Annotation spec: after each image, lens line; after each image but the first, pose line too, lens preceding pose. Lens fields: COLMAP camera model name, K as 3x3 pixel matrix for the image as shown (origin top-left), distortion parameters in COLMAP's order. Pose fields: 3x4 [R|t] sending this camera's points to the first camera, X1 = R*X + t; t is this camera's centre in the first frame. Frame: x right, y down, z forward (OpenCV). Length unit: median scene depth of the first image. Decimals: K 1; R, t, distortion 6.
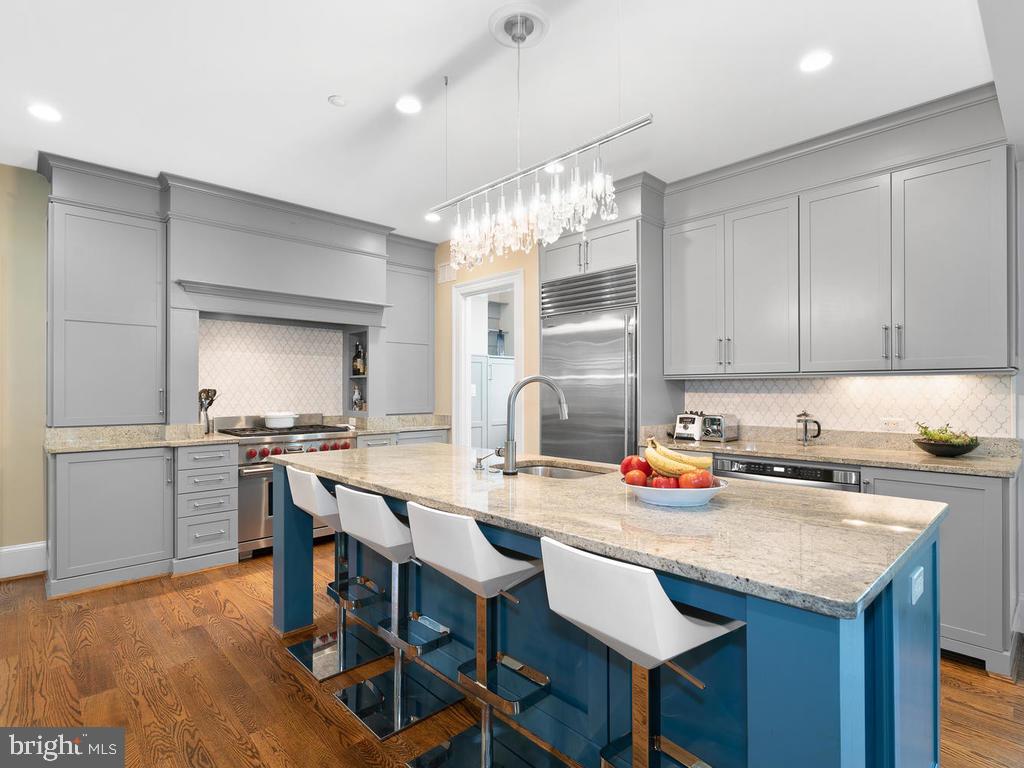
lens RADIAL K [[528.9, 0, 509.1], [0, 528.9, 386.8], [0, 0, 1]] dist [0.000096, -0.000046]
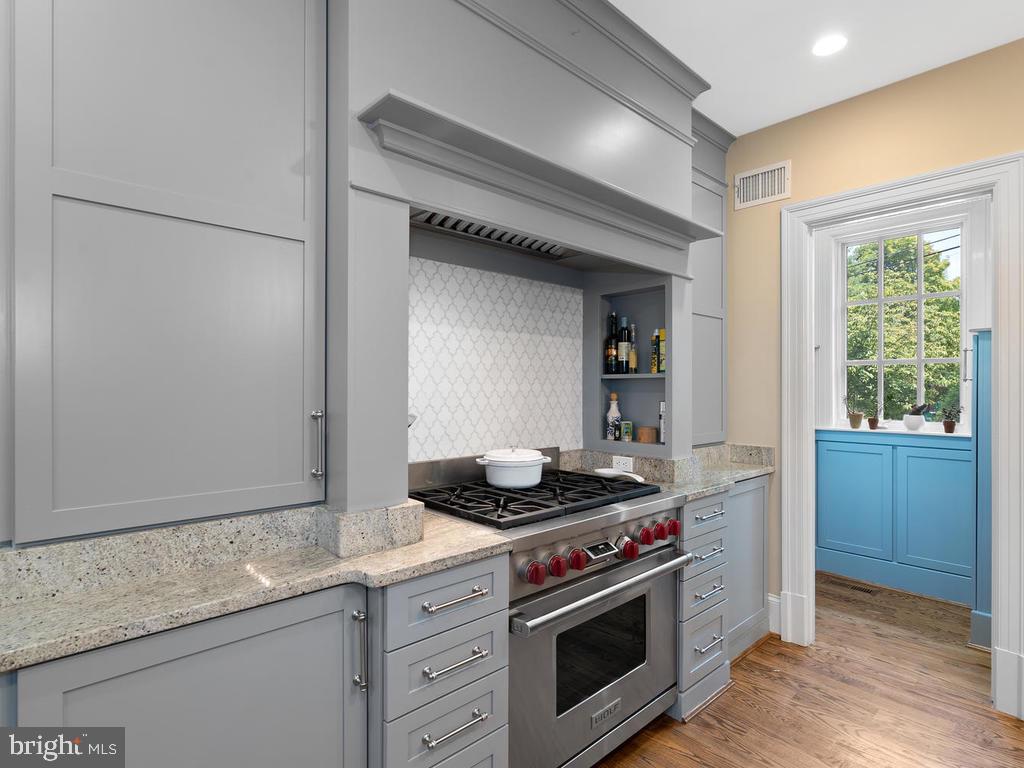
lens RADIAL K [[528.9, 0, 511.7], [0, 528.9, 385.4], [0, 0, 1]] dist [0.000096, -0.000046]
pose [[0.999956, -0.001022, -0.009328, -0.412076], [0.001017, 0.999999, -0.000536, -0.010556], [0.009329, 0.000526, 0.999956, 0.501739]]
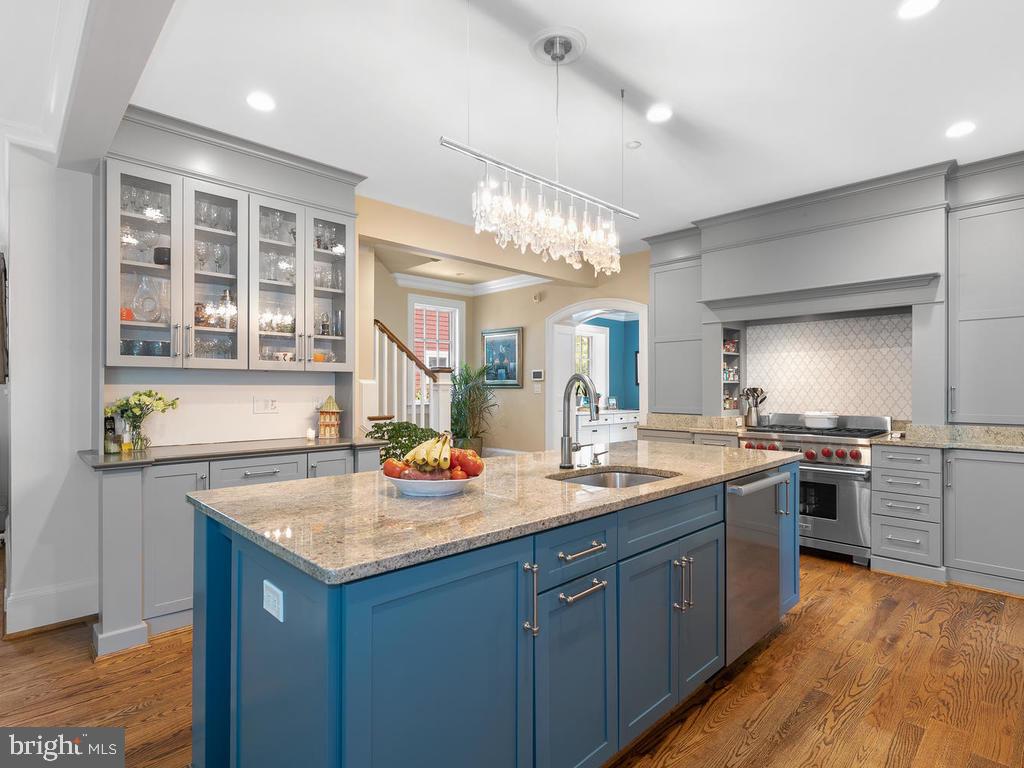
lens RADIAL K [[528.9, 0, 509.4], [0, 528.9, 390.0], [0, 0, 1]] dist [0.000096, -0.000046]
pose [[0.013907, 0.003484, -0.999897, 0.495903], [0.006375, 0.999973, 0.003573, 0.001531], [0.999883, -0.006424, 0.013884, 0.402996]]
